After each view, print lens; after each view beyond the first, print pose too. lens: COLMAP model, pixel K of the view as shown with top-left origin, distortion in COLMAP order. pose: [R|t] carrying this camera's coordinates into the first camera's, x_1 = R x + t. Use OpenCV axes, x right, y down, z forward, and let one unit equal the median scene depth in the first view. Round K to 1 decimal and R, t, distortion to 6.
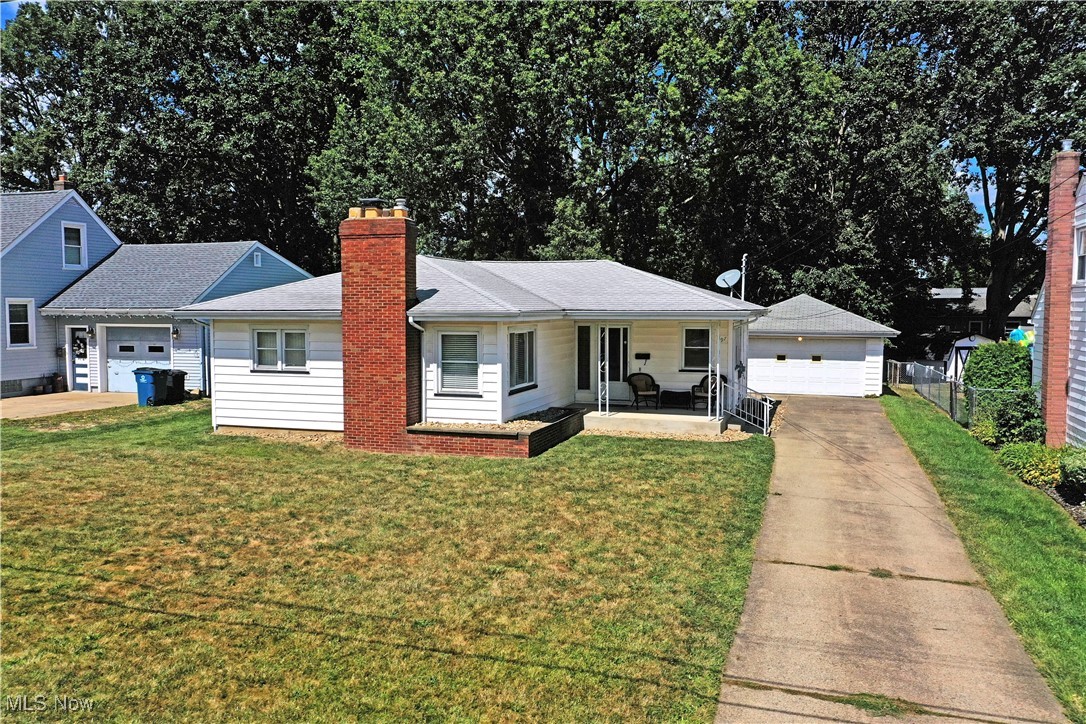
lens RADIAL K [[858.2, 0, 540.8], [0, 858.2, 364.7], [0, 0, 1]] dist [0.027848, -0.005208]
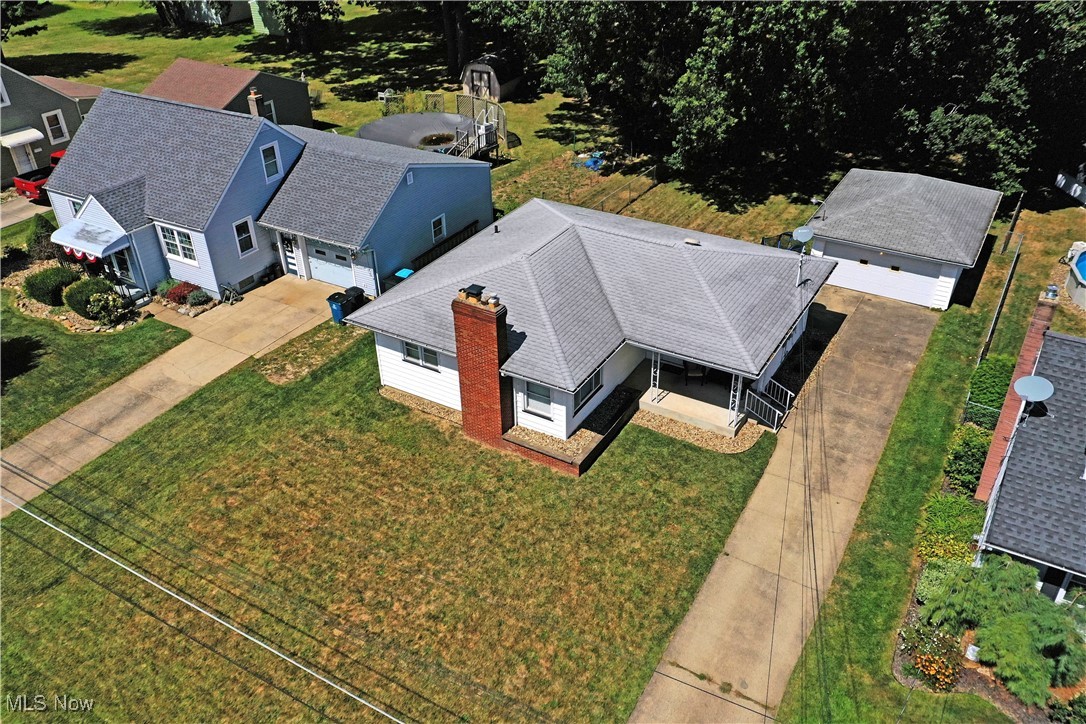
lens RADIAL K [[858.2, 0, 540.8], [0, 858.2, 364.7], [0, 0, 1]] dist [0.027848, -0.005208]
pose [[0.974177, 0.104454, -0.200170, 0.143235], [0.004828, 0.876713, 0.480989, -0.558923], [0.225733, -0.469535, 0.853570, -0.137667]]
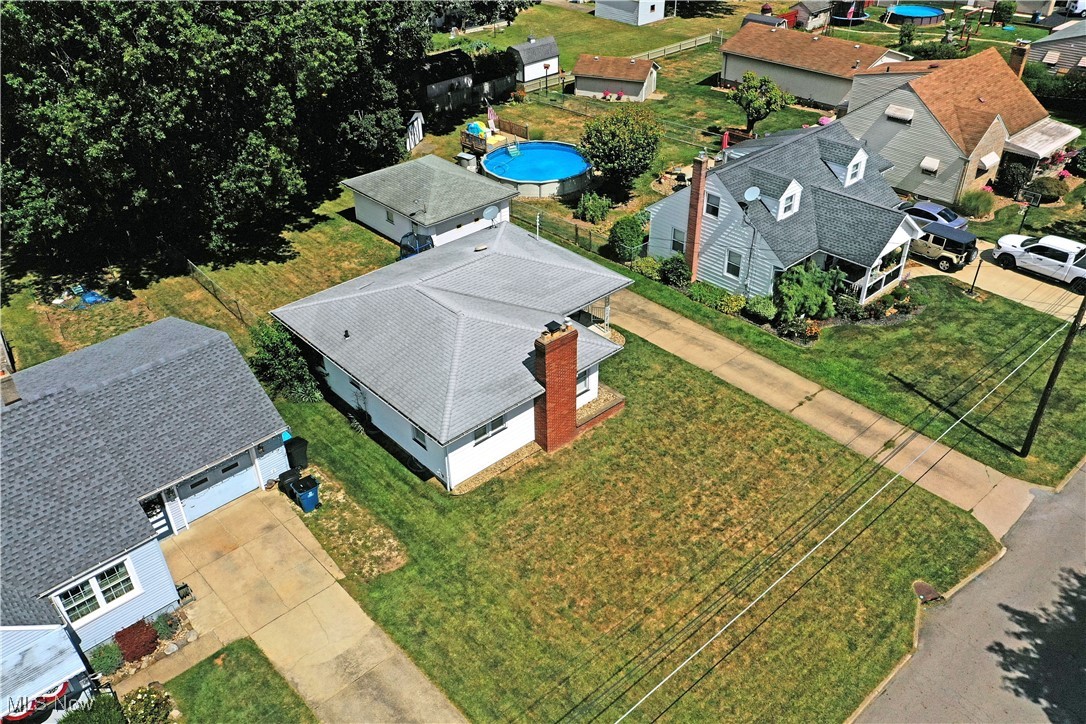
lens RADIAL K [[858.2, 0, 540.8], [0, 858.2, 364.7], [0, 0, 1]] dist [0.027848, -0.005208]
pose [[0.495420, -0.495614, 0.713391, -1.077020], [0.076031, 0.842849, 0.532752, -0.763623], [-0.865320, -0.209696, 0.455246, 0.199439]]
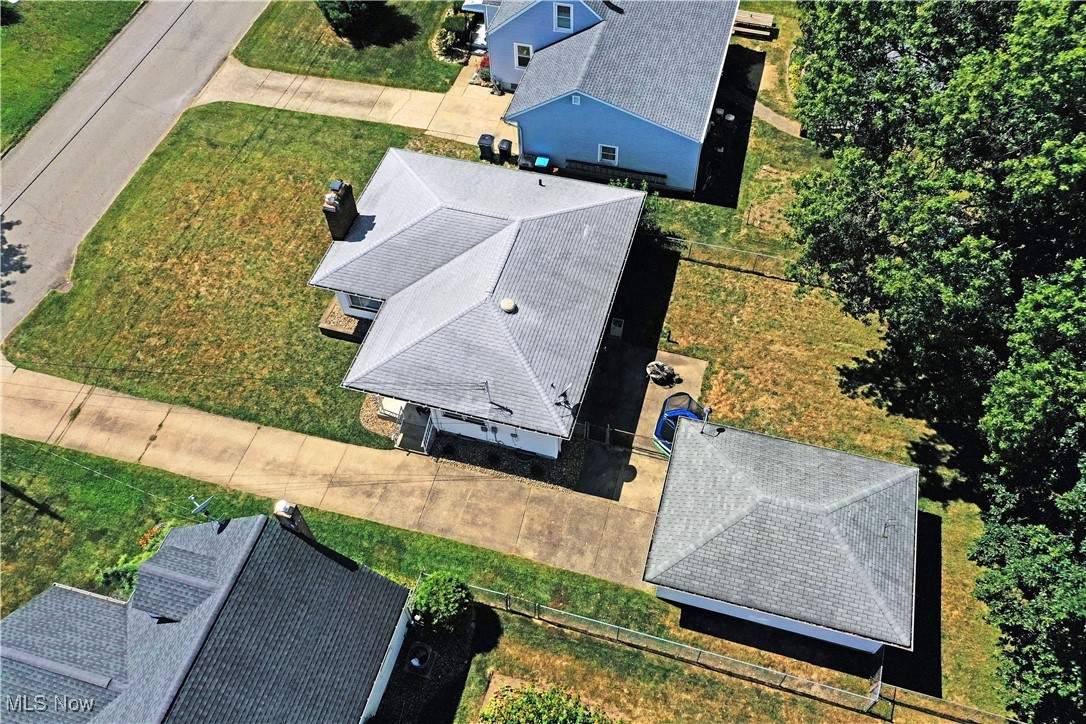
lens RADIAL K [[858.2, 0, 540.8], [0, 858.2, 364.7], [0, 0, 1]] dist [0.027848, -0.005208]
pose [[0.032161, 0.806831, -0.589907, 0.948787], [-0.042612, 0.590782, 0.805705, -1.138024], [0.998574, -0.000775, 0.053381, 1.028408]]
